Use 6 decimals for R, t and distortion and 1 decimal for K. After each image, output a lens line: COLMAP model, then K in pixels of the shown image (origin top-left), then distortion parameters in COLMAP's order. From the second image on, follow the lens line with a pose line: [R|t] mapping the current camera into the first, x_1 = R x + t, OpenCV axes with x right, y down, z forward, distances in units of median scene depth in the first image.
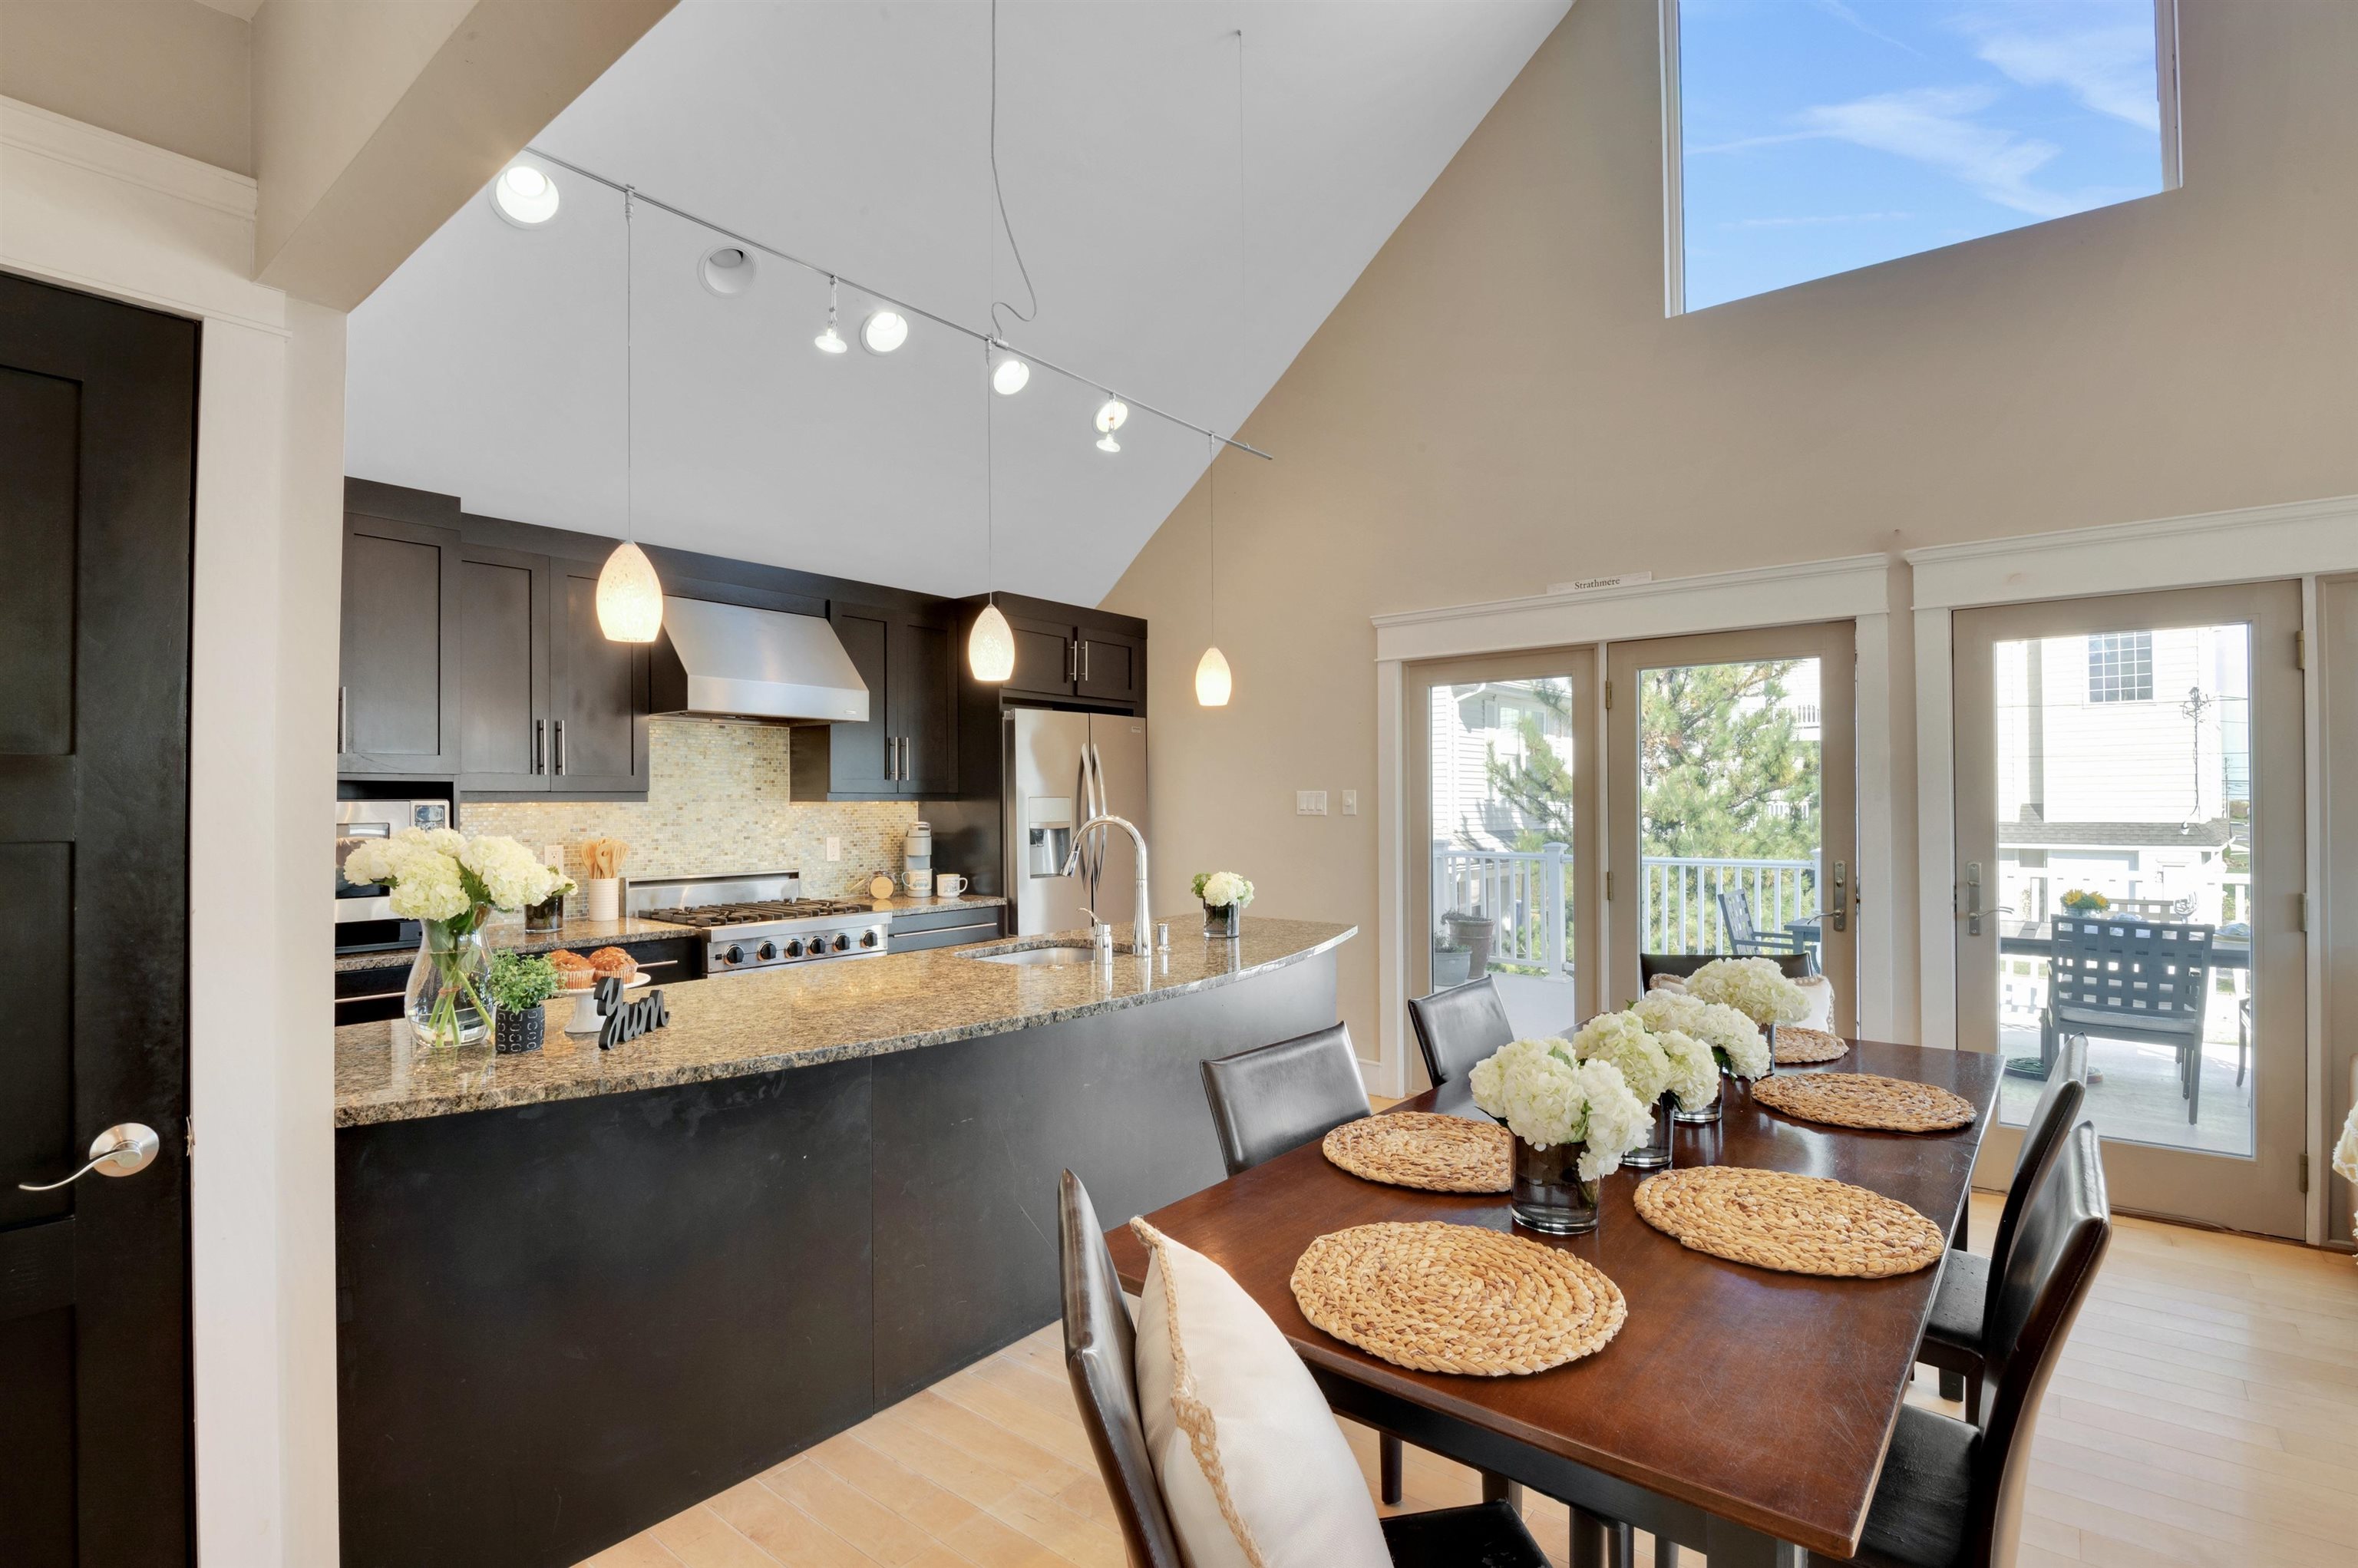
lens RADIAL K [[1090.7, 0, 1179.0], [0, 1090.7, 784.0], [0, 0, 1]] dist [0.000564, -0.000058]
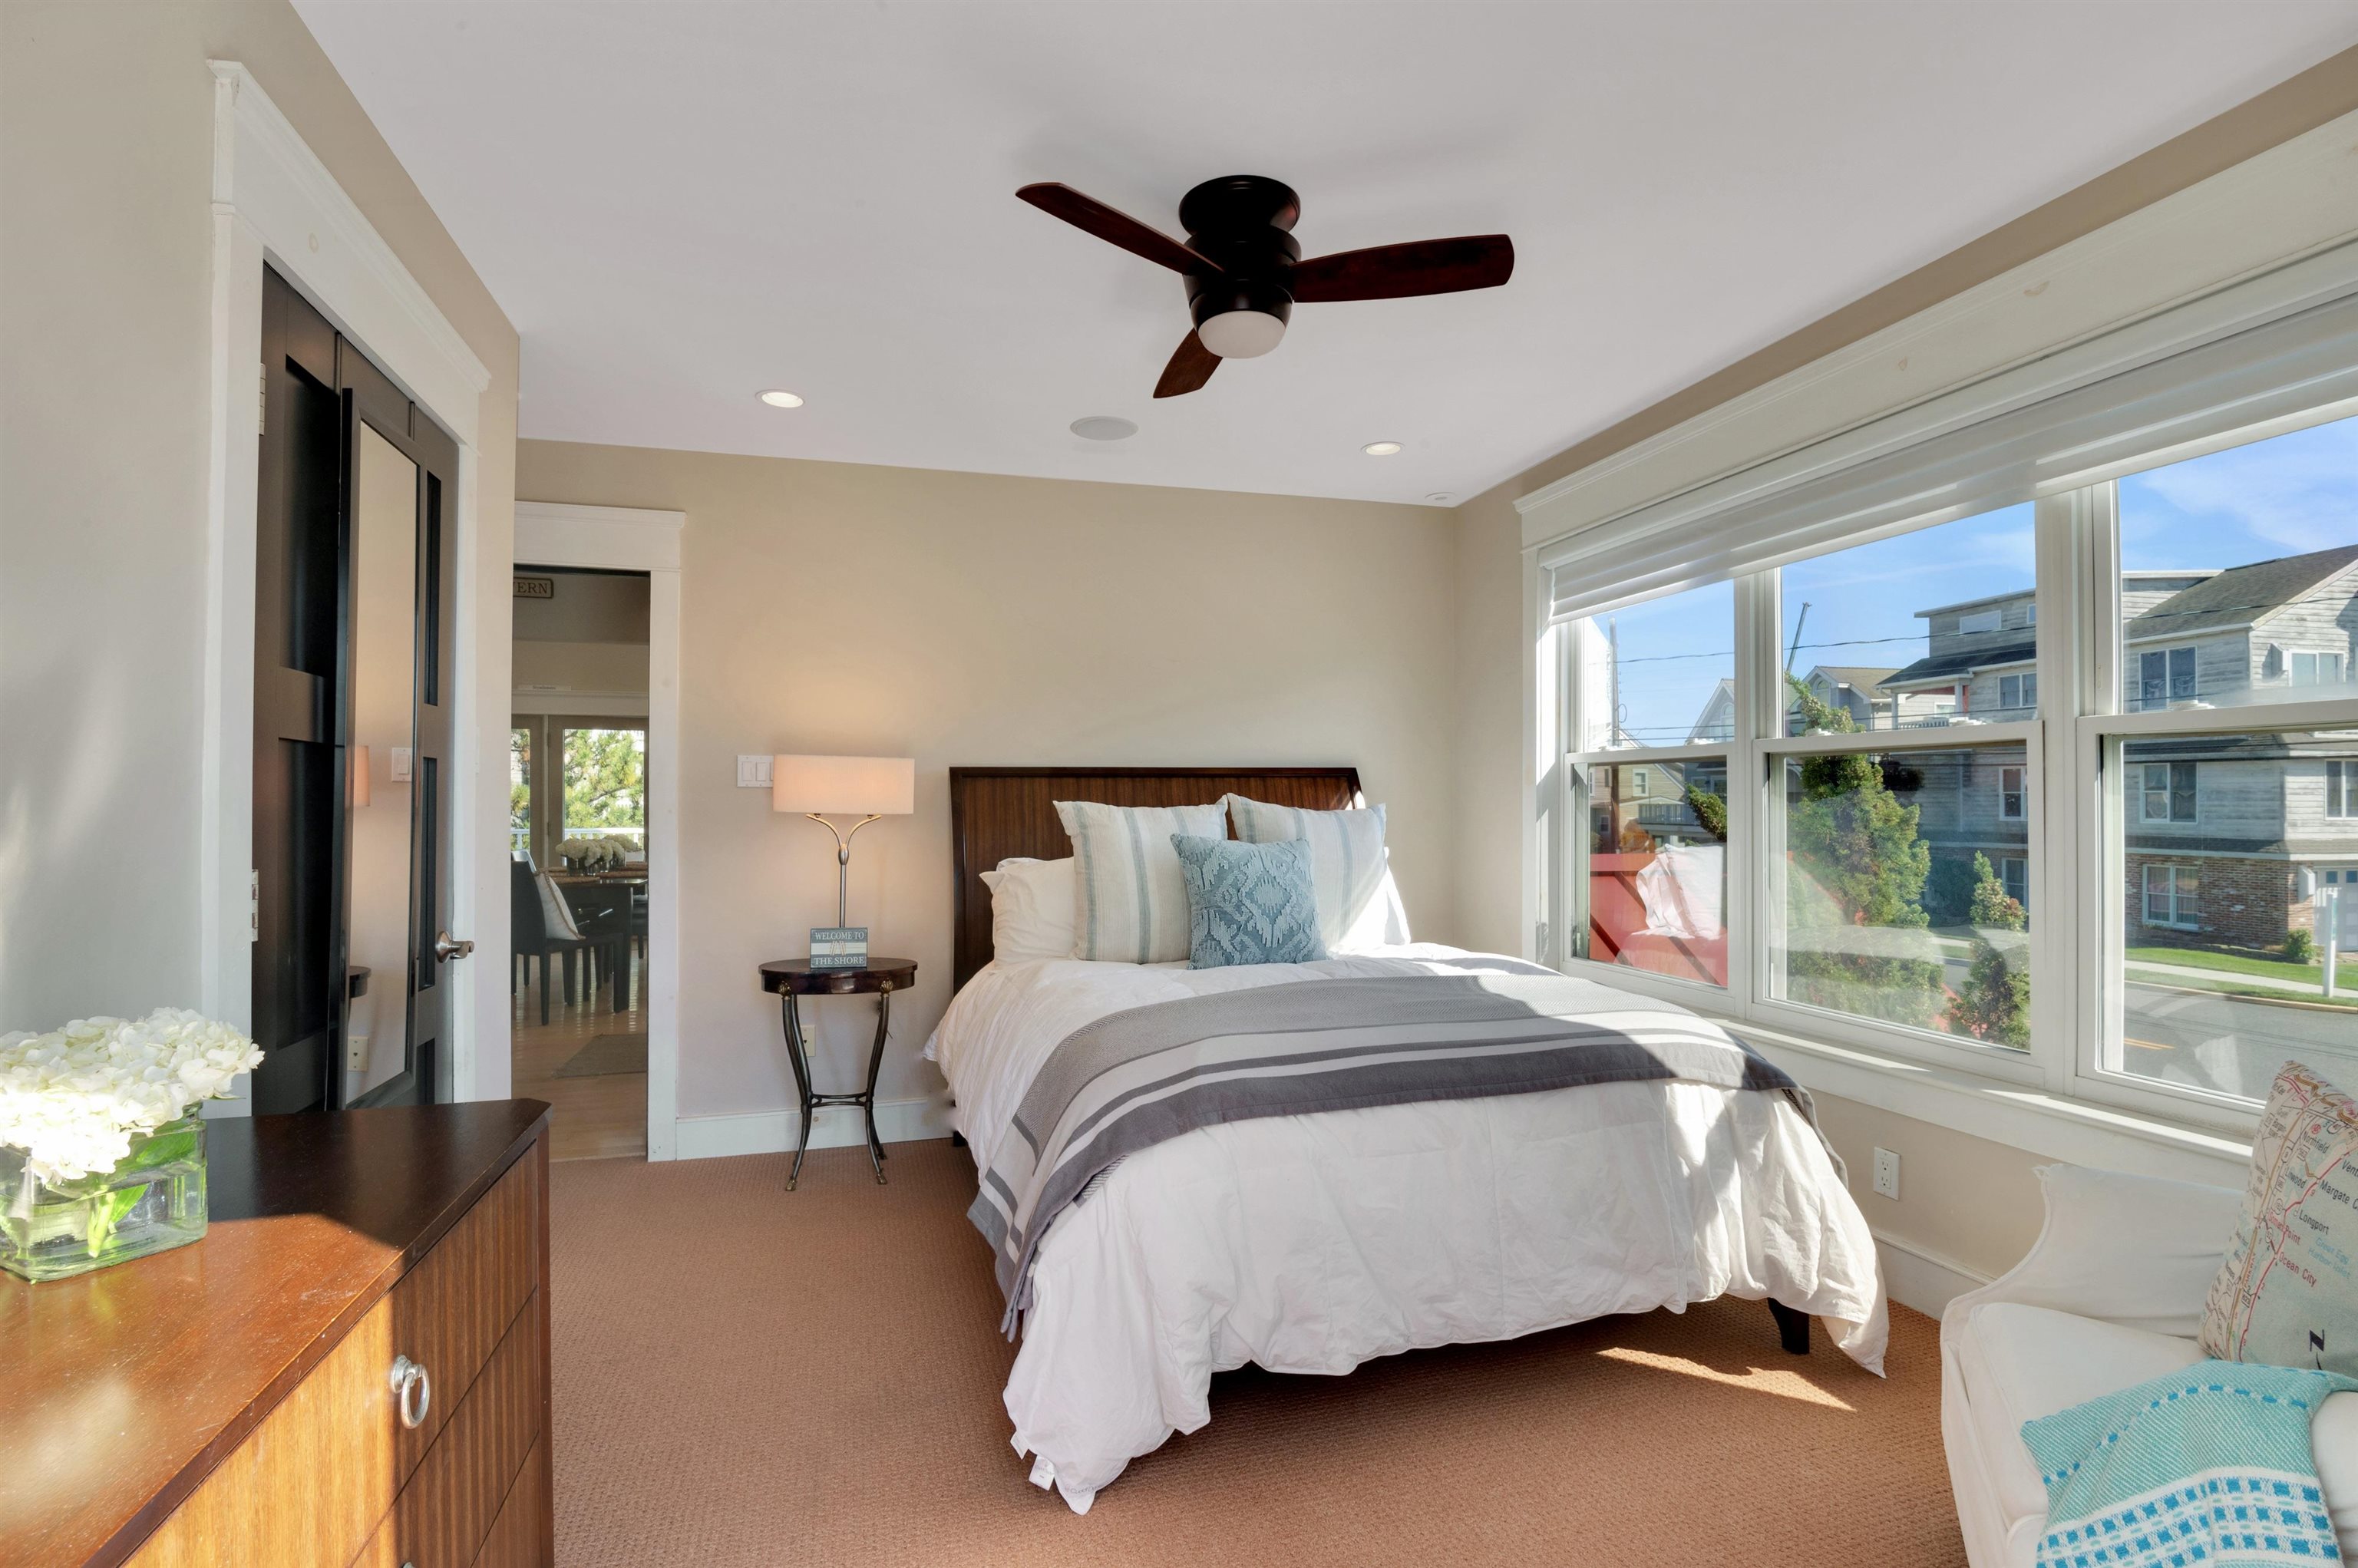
lens RADIAL K [[1090.7, 0, 1179.0], [0, 1090.7, 784.0], [0, 0, 1]] dist [0.000564, -0.000058]
pose [[0.561046, 0.009590, 0.827729, -0.232394], [-0.005664, 0.999954, -0.007747, 0.005305], [-0.827765, -0.000341, 0.561075, -0.416203]]
